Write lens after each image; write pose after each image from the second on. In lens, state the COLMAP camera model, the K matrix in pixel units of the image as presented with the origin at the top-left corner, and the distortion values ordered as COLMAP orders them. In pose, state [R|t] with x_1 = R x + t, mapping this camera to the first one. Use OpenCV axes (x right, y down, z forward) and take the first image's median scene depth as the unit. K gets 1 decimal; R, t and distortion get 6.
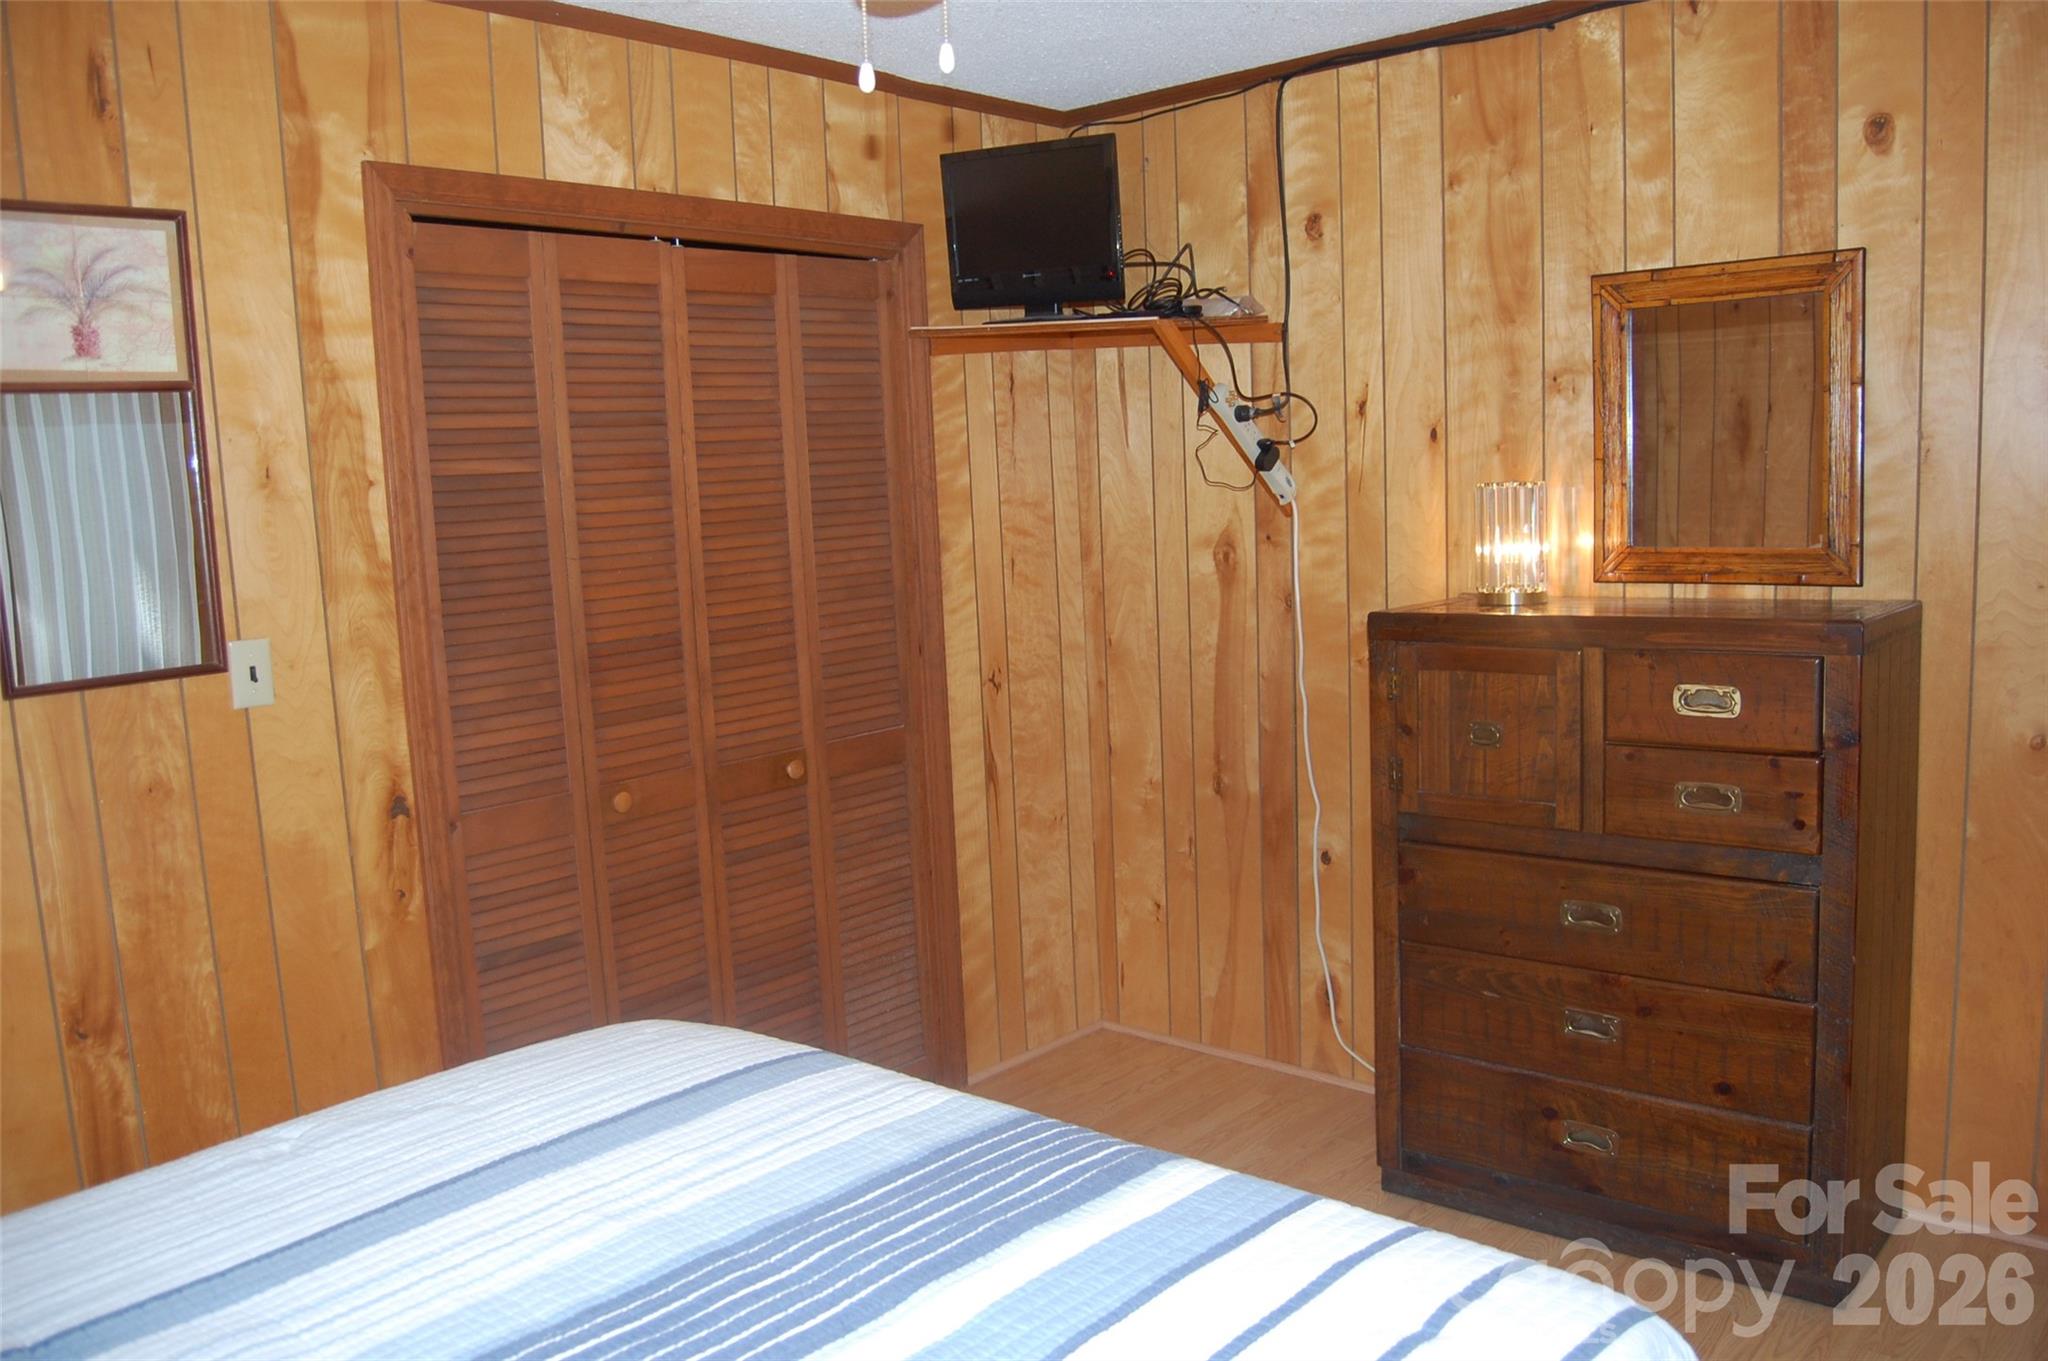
lens RADIAL K [[1640.5, 0, 1024.0], [0, 1640.5, 680.5], [0, 0, 1]] dist [-0.062054, -0.001076]
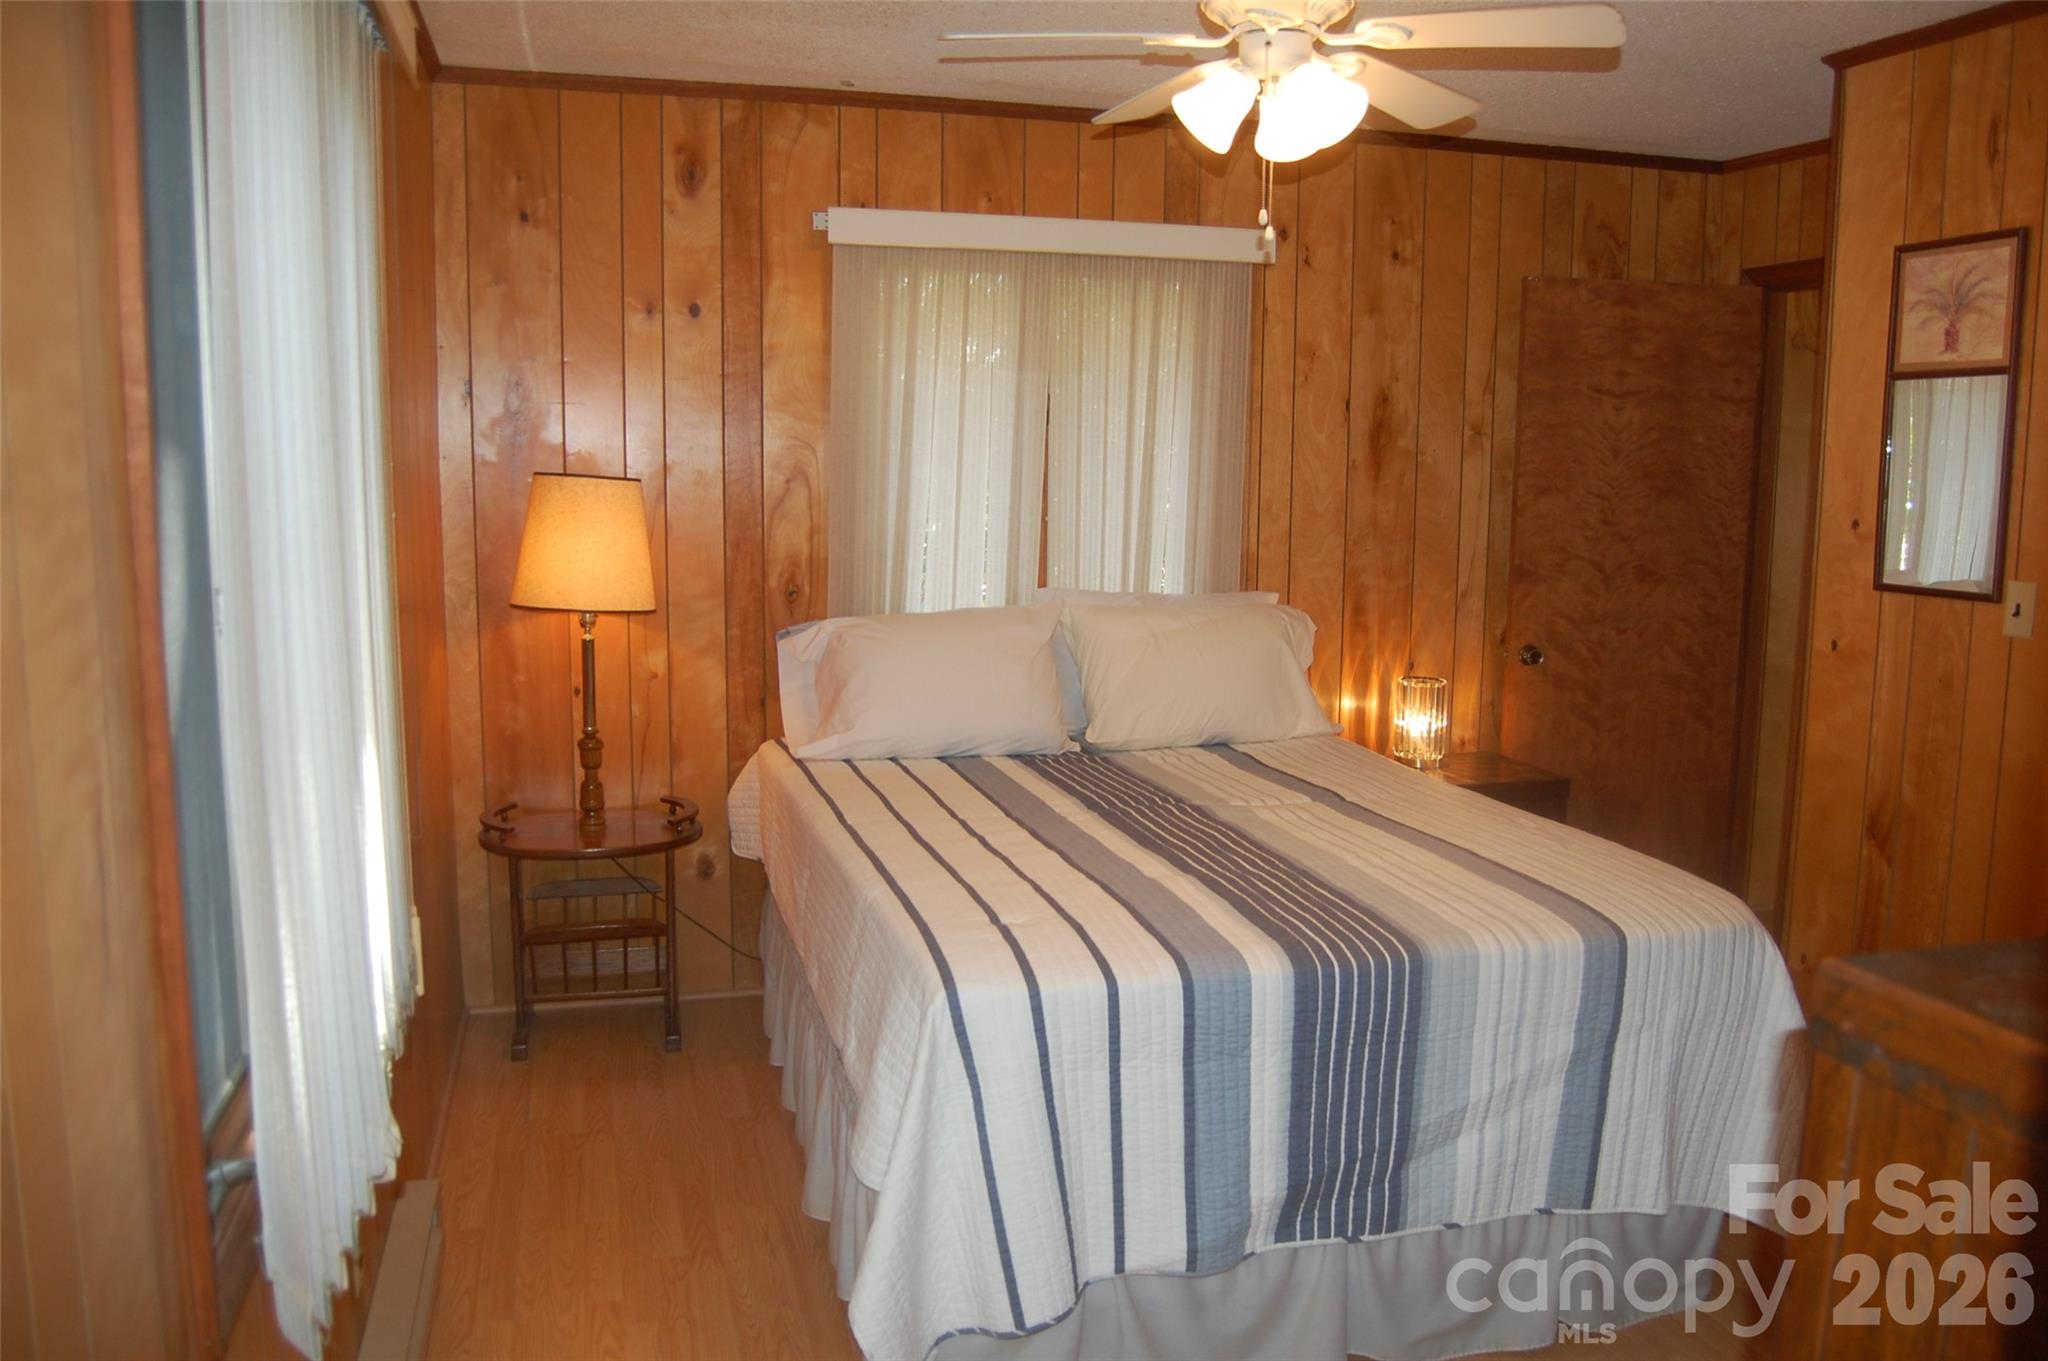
lens RADIAL K [[1640.5, 0, 1024.0], [0, 1640.5, 680.5], [0, 0, 1]] dist [-0.062054, -0.001076]
pose [[-0.558317, 0.144998, -0.816859, 0.987727], [-0.097074, 0.966427, 0.237896, -0.178456], [0.823929, 0.212117, -0.525497, 1.121211]]
